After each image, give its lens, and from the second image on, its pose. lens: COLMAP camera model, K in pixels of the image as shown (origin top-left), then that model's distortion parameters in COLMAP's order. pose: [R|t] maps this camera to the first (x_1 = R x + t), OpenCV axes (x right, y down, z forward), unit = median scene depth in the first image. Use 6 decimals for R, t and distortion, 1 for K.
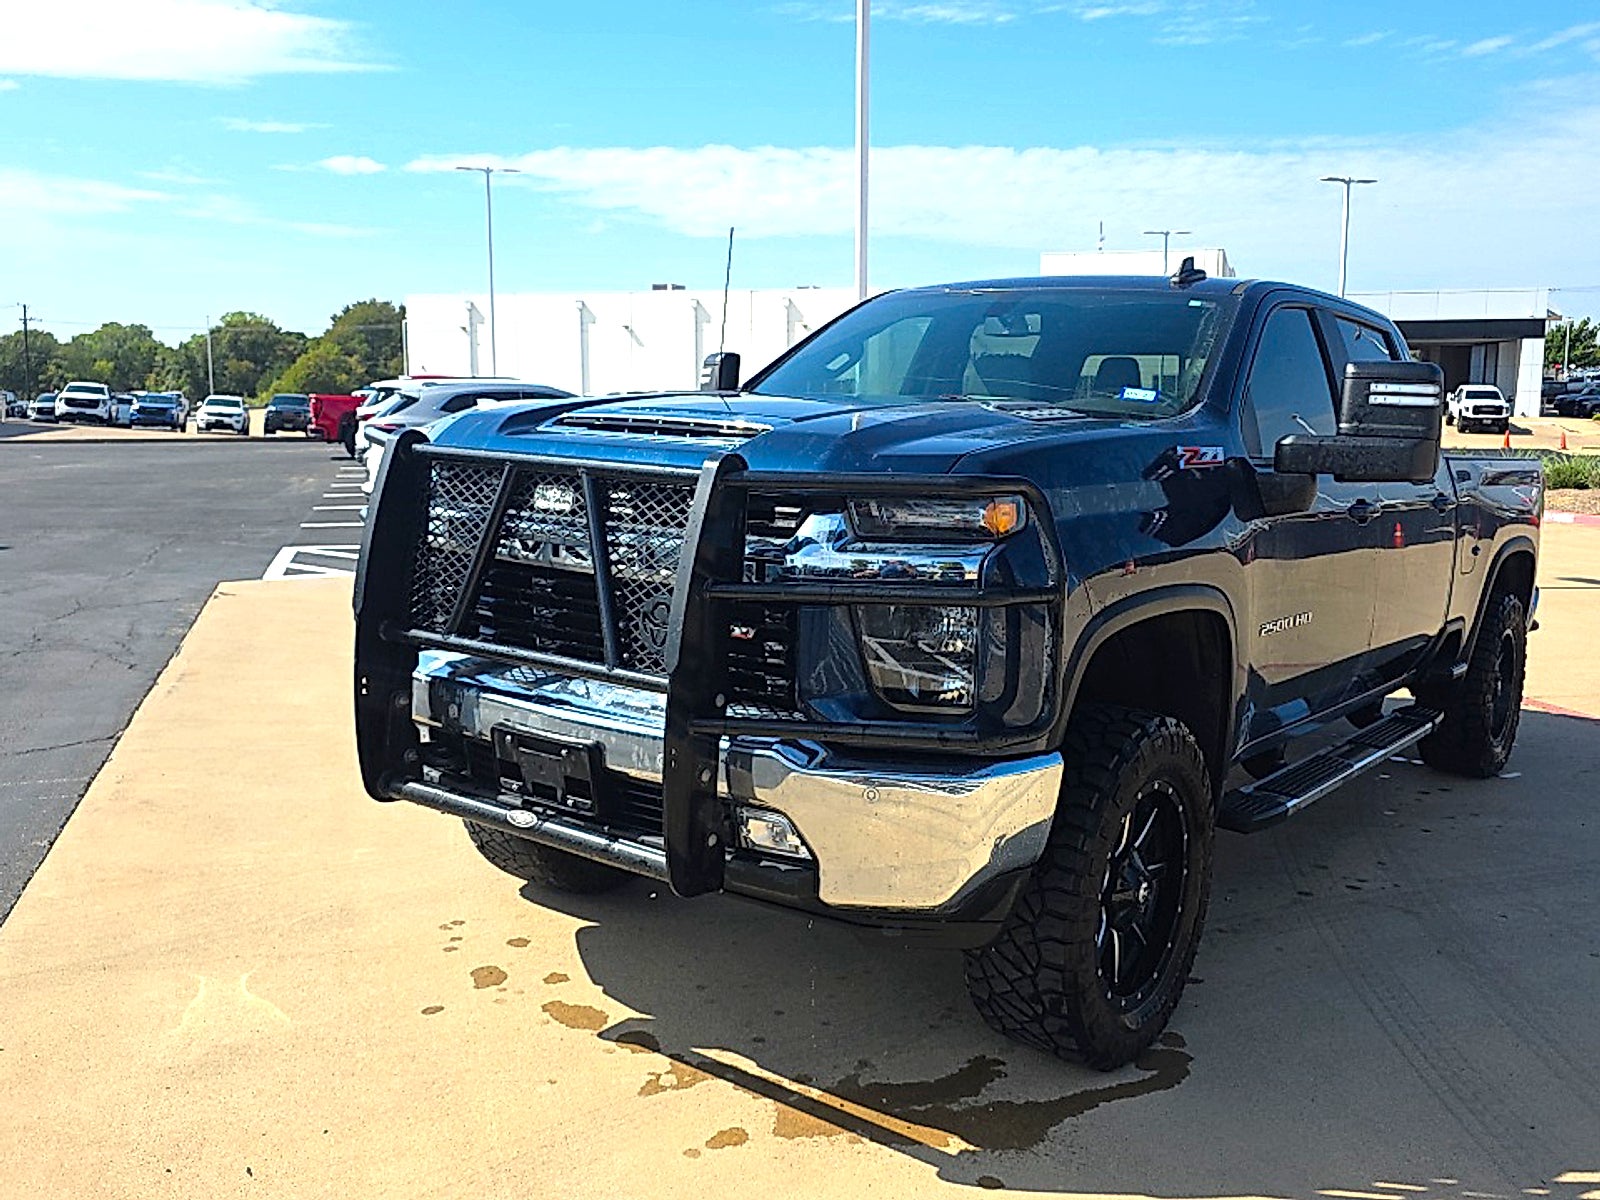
lens RADIAL K [[1440.1, 0, 805.8], [0, 1440.1, 537.8], [0, 0, 1]] dist [0.080278, -0.102959]
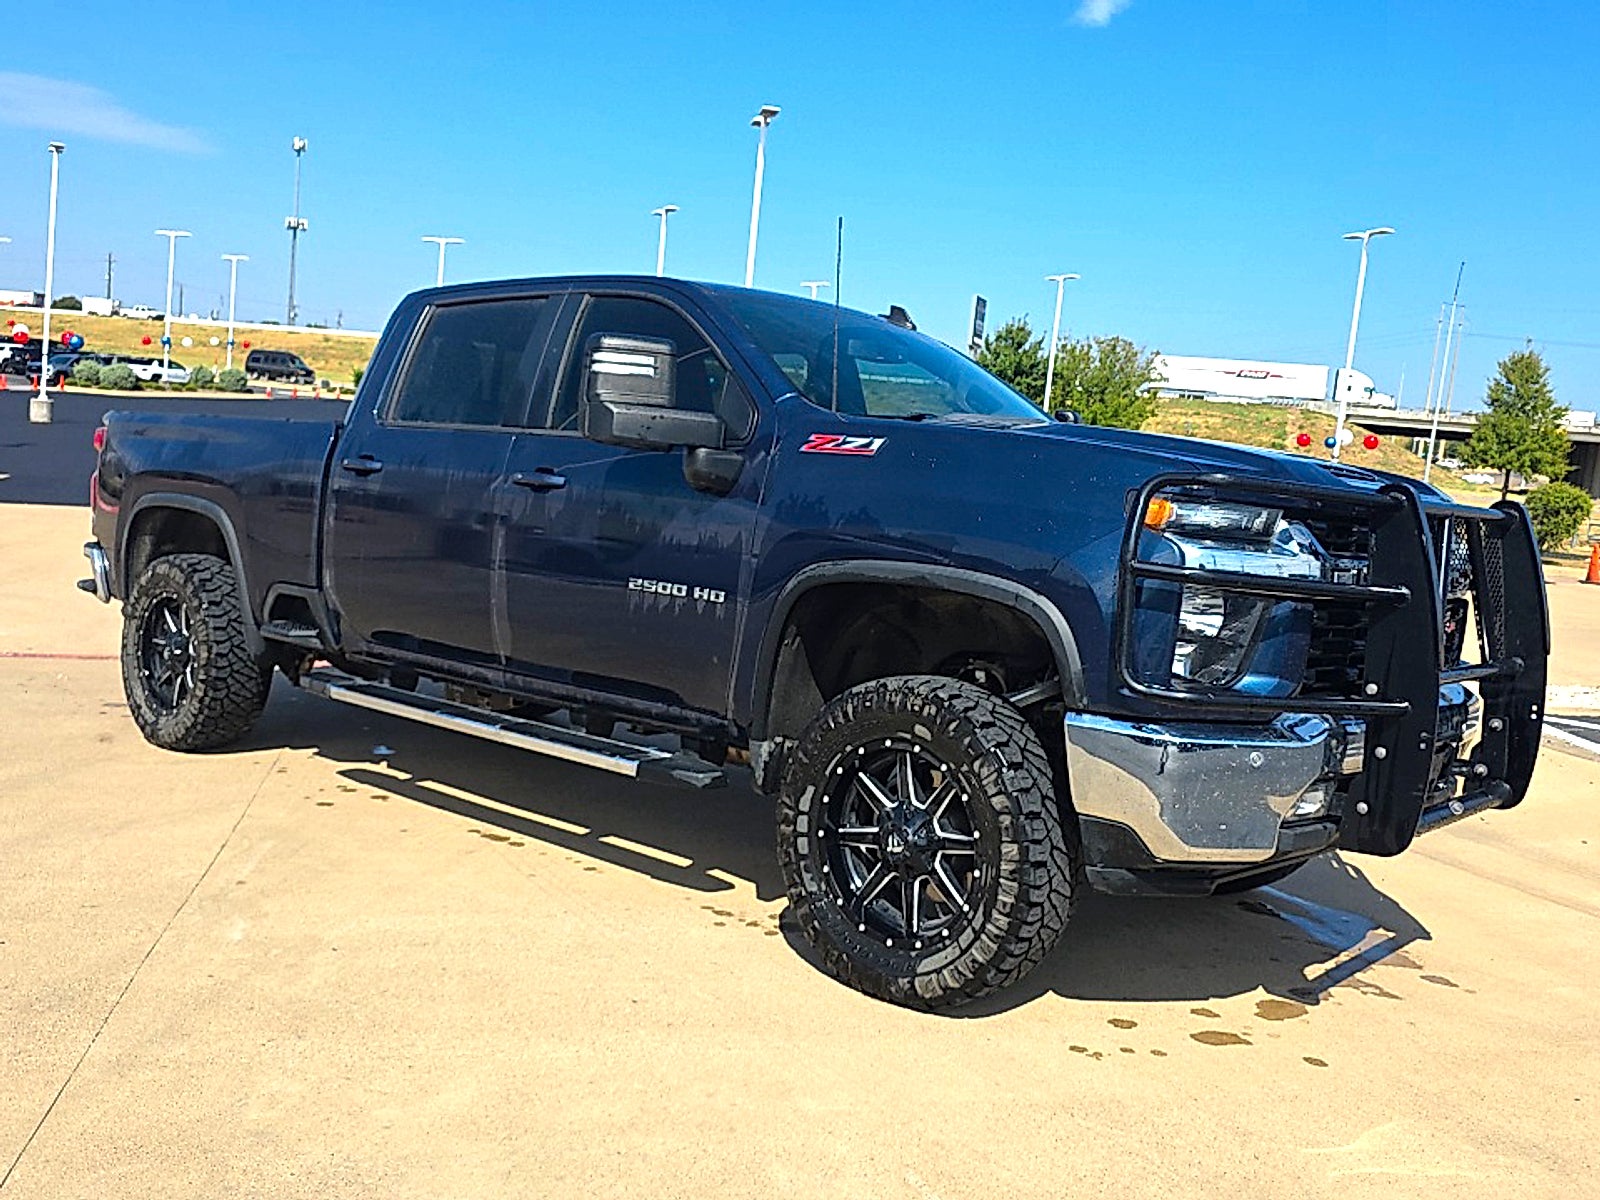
lens RADIAL K [[1440.1, 0, 827.4], [0, 1440.1, 538.2], [0, 0, 1]] dist [0.080278, -0.102959]
pose [[0.062635, -0.074449, 0.995256, -1.020242], [0.017769, 0.997139, 0.073472, -0.092524], [-0.997878, 0.013083, 0.063779, 1.035264]]
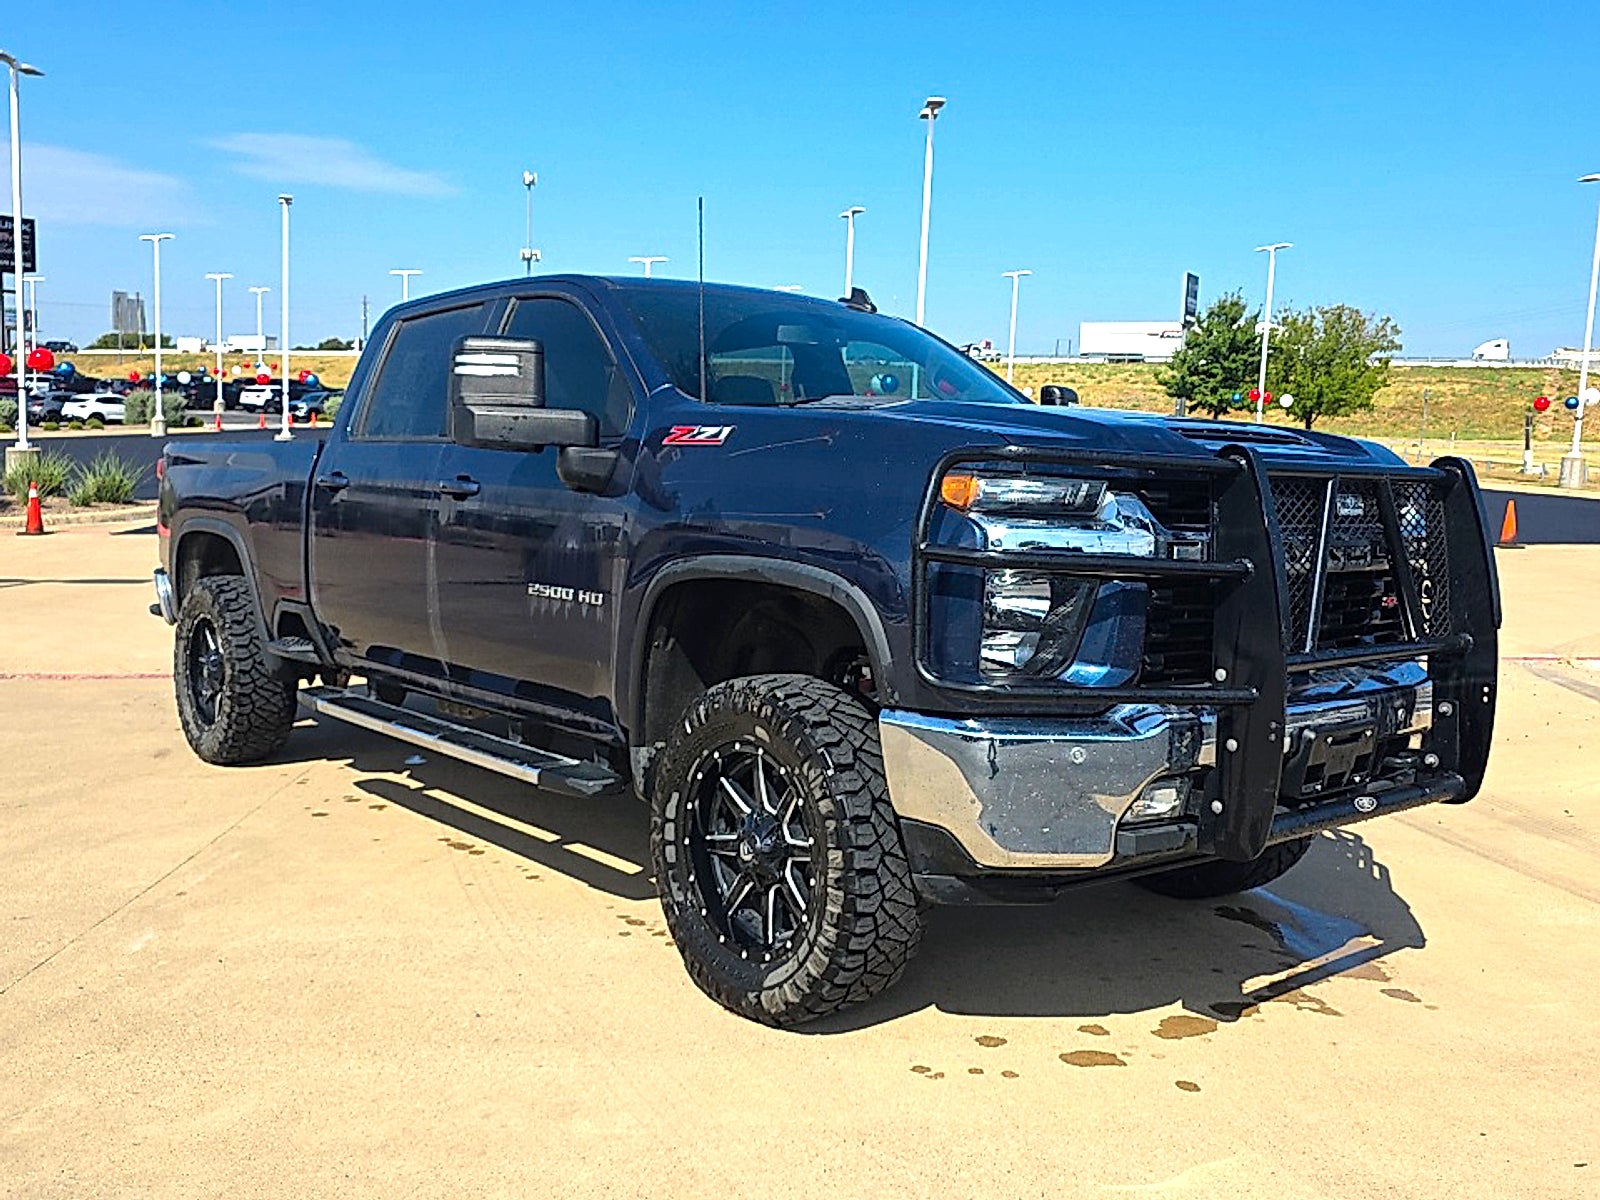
lens RADIAL K [[1440.1, 0, 823.1], [0, 1440.1, 554.2], [0, 0, 1]] dist [0.080278, -0.102959]
pose [[0.217940, -0.092597, 0.971559, -0.945789], [0.074101, 0.994185, 0.078131, -0.075462], [-0.973145, 0.054966, 0.223535, 0.818256]]
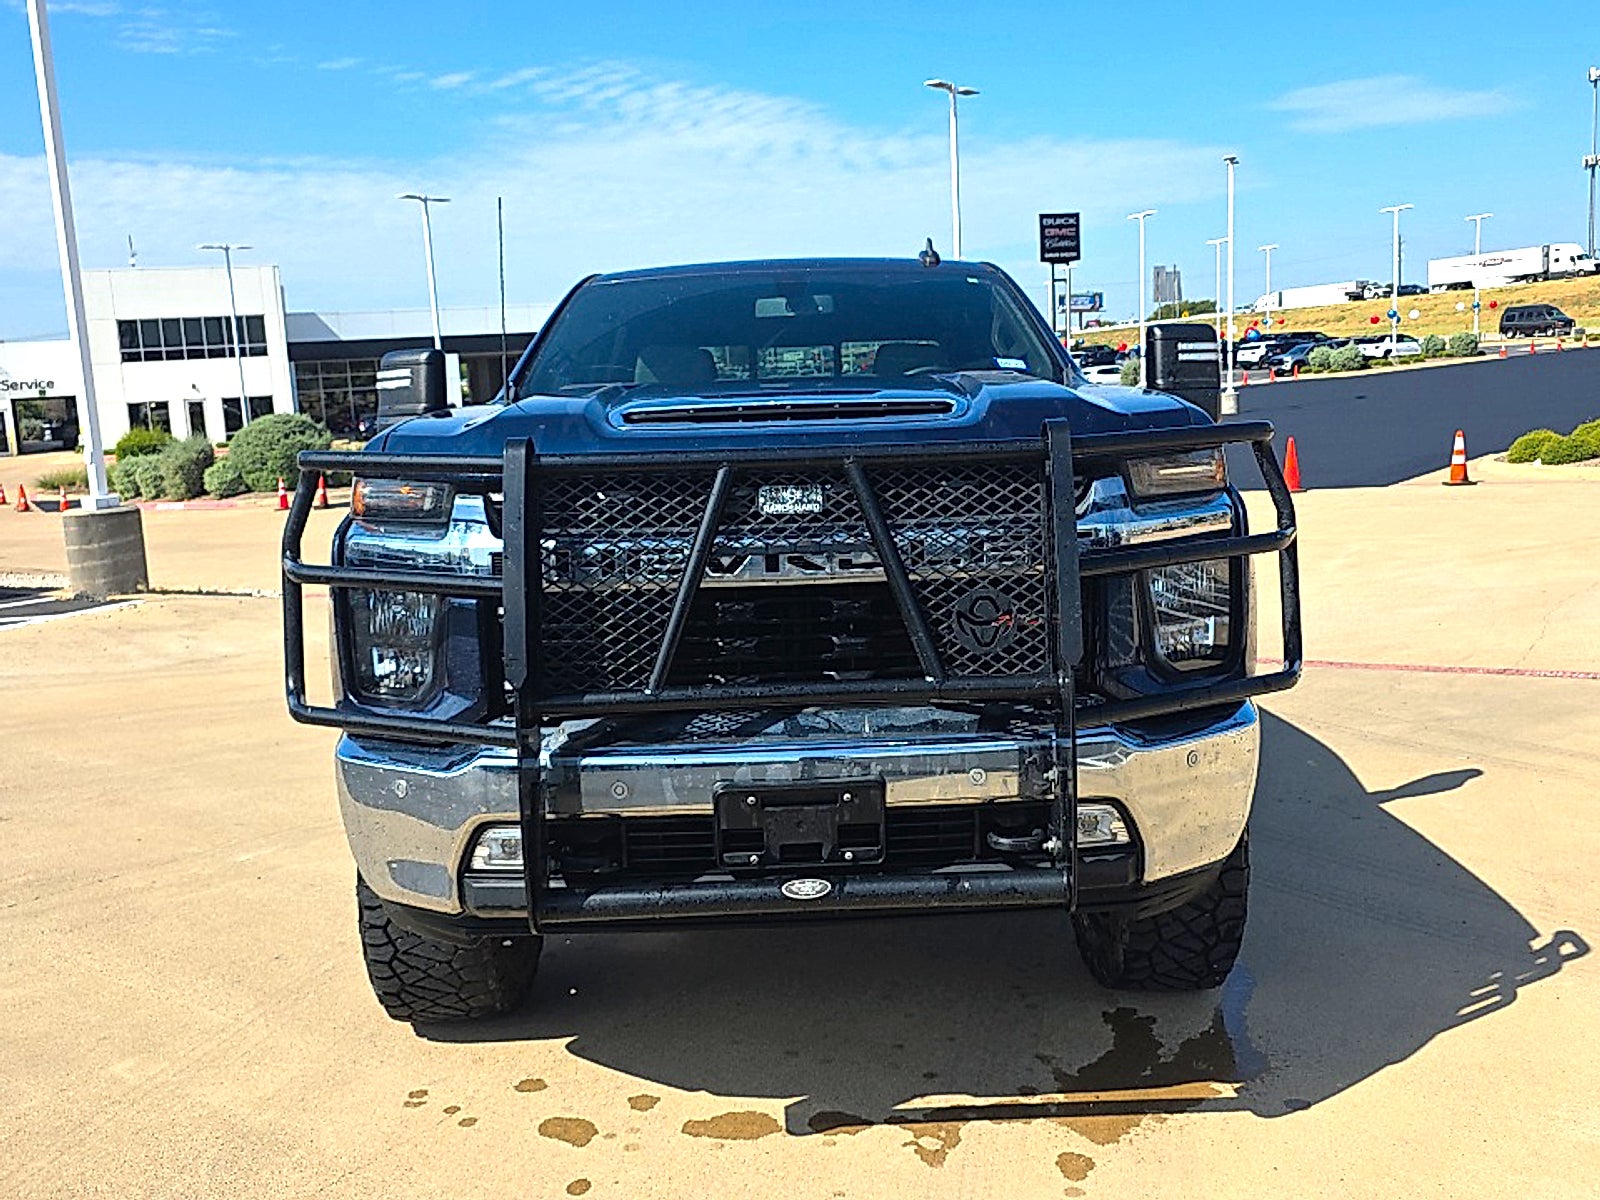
lens RADIAL K [[1440.1, 0, 820.9], [0, 1440.1, 545.4], [0, 0, 1]] dist [0.080278, -0.102959]
pose [[0.790142, -0.120622, 0.600938, -0.474717], [0.125633, 0.991500, 0.033829, -0.019504], [-0.599910, 0.048768, 0.798580, 0.234552]]
